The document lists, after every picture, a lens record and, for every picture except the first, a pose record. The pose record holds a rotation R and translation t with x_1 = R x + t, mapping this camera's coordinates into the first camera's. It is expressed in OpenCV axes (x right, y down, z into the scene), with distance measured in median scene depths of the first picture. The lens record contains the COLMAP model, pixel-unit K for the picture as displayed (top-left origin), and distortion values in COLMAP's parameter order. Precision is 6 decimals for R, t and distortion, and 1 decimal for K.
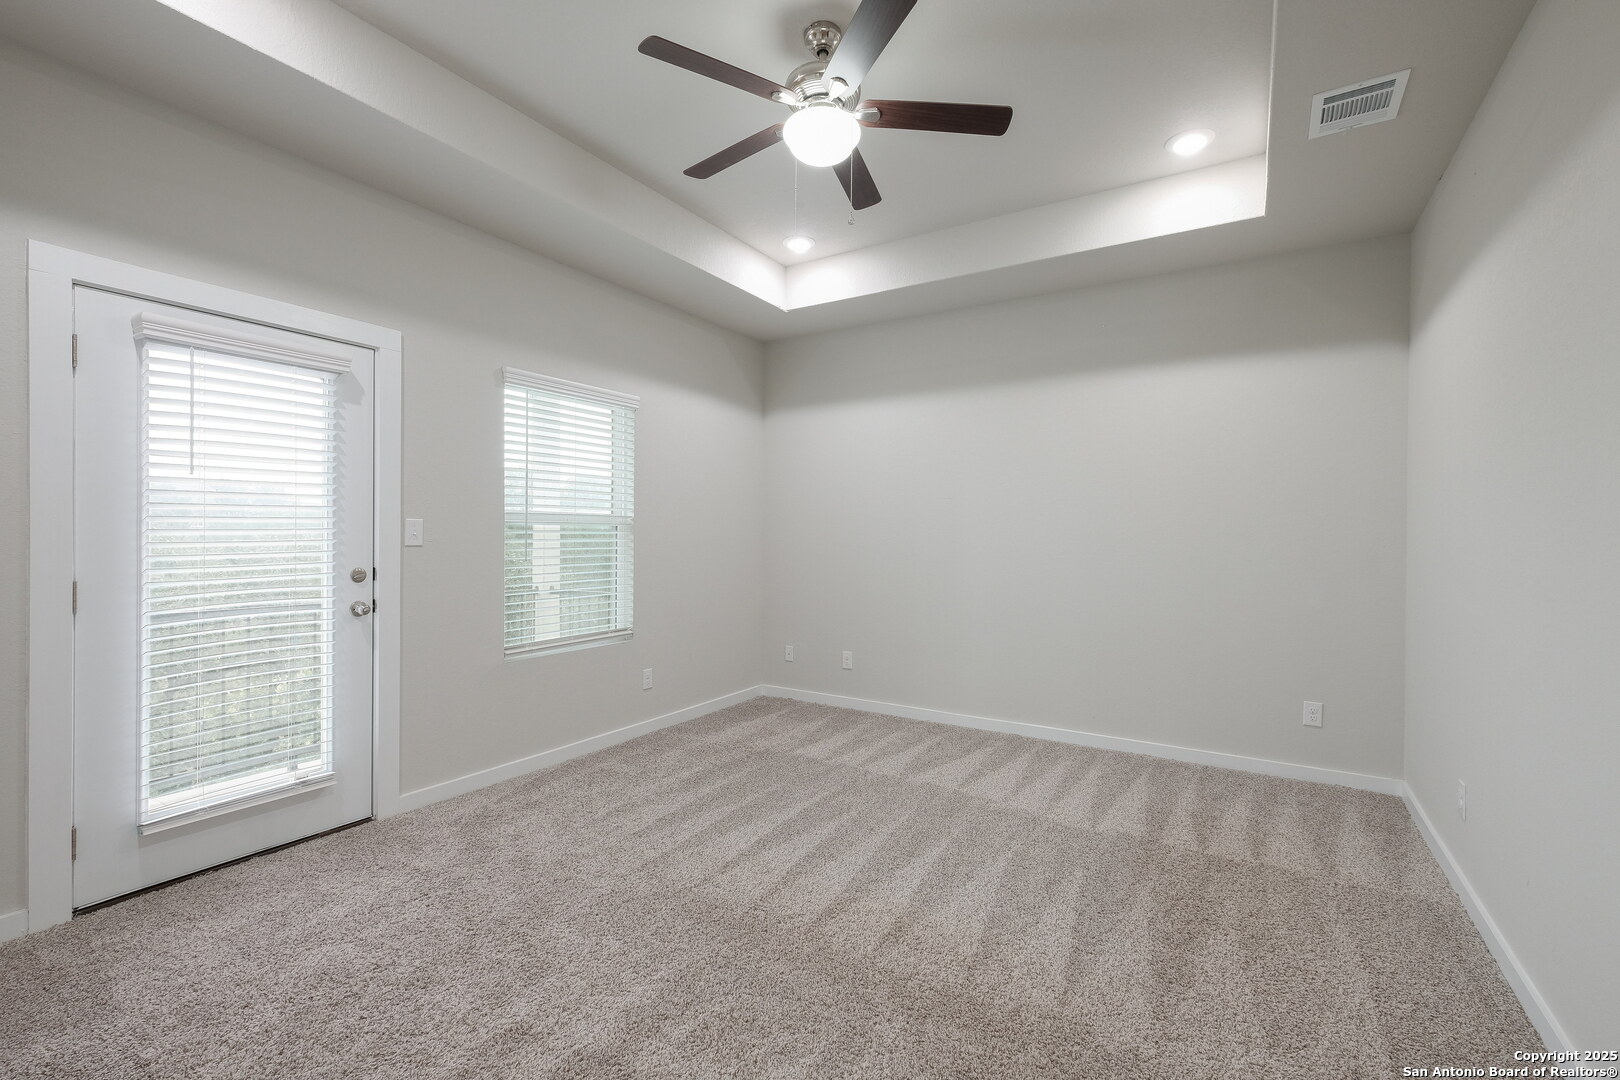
lens RADIAL K [[696.6, 0, 808.9], [0, 696.6, 533.8], [0, 0, 1]] dist [-0.002502, -0.000006]
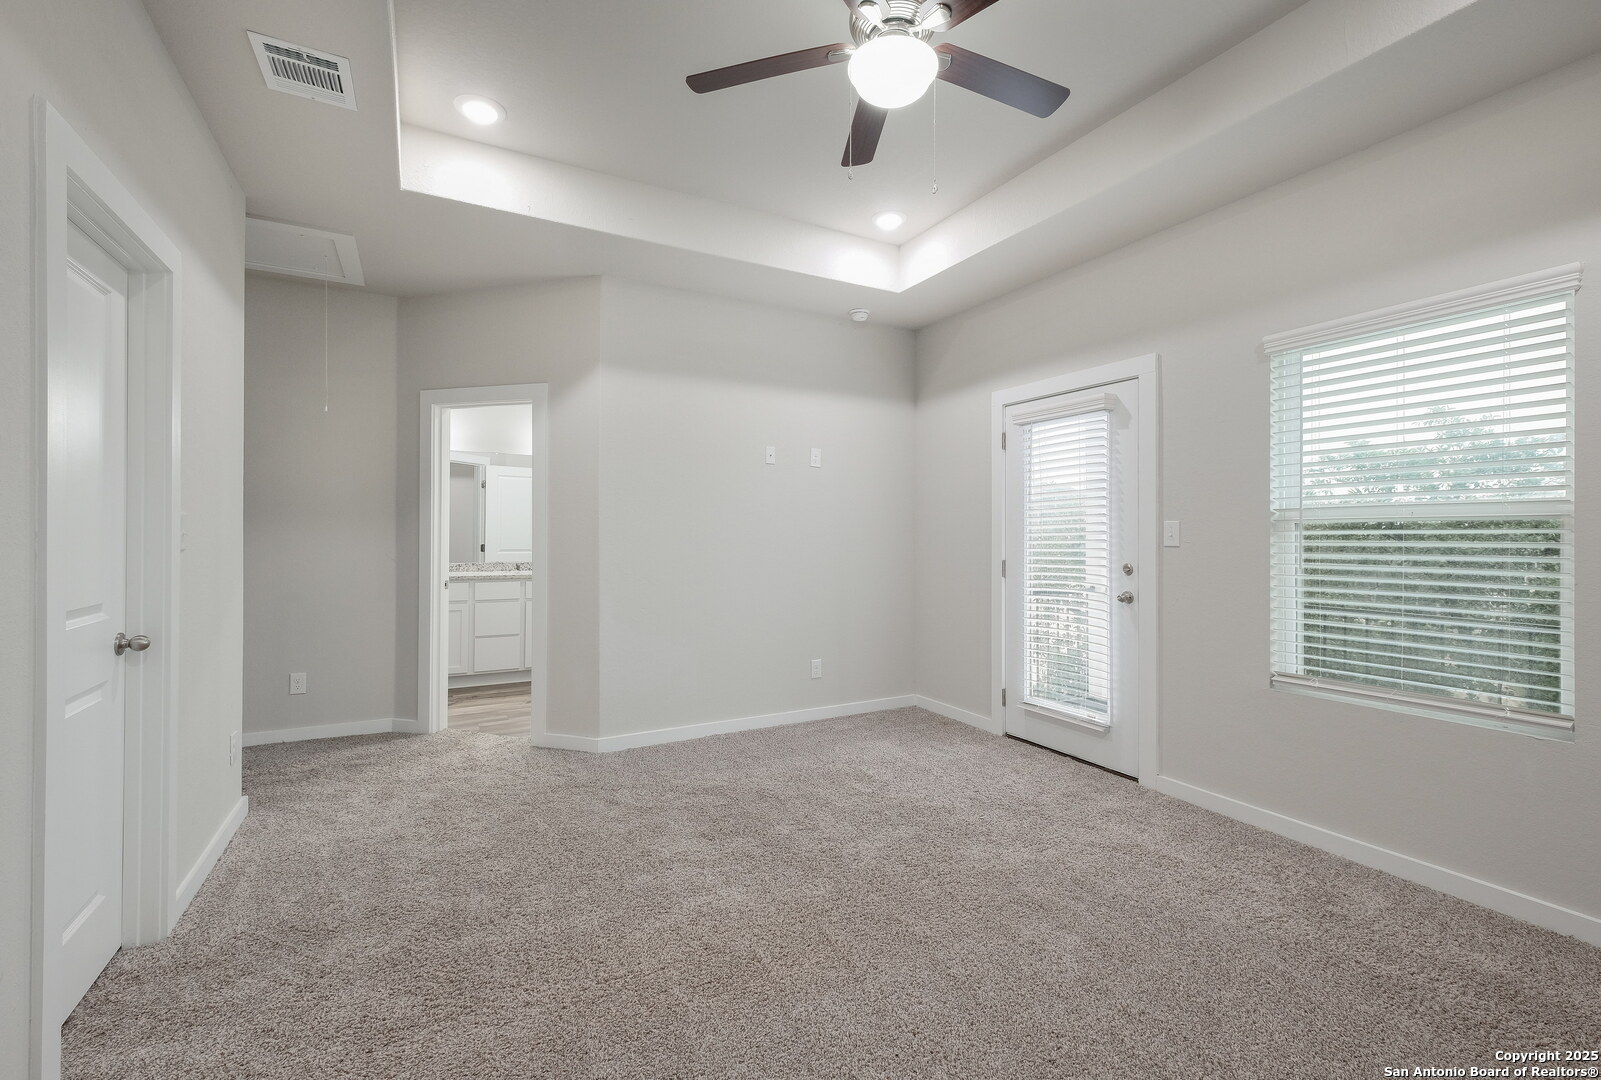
lens RADIAL K [[697.6, 0, 796.0], [0, 697.6, 515.7], [0, 0, 1]] dist [0.001354, -0.000039]
pose [[-0.489684, -0.024894, -0.871544, 0.774852], [0.001748, 0.999562, -0.029532, 0.001118], [0.871898, -0.015985, -0.489427, 1.230712]]
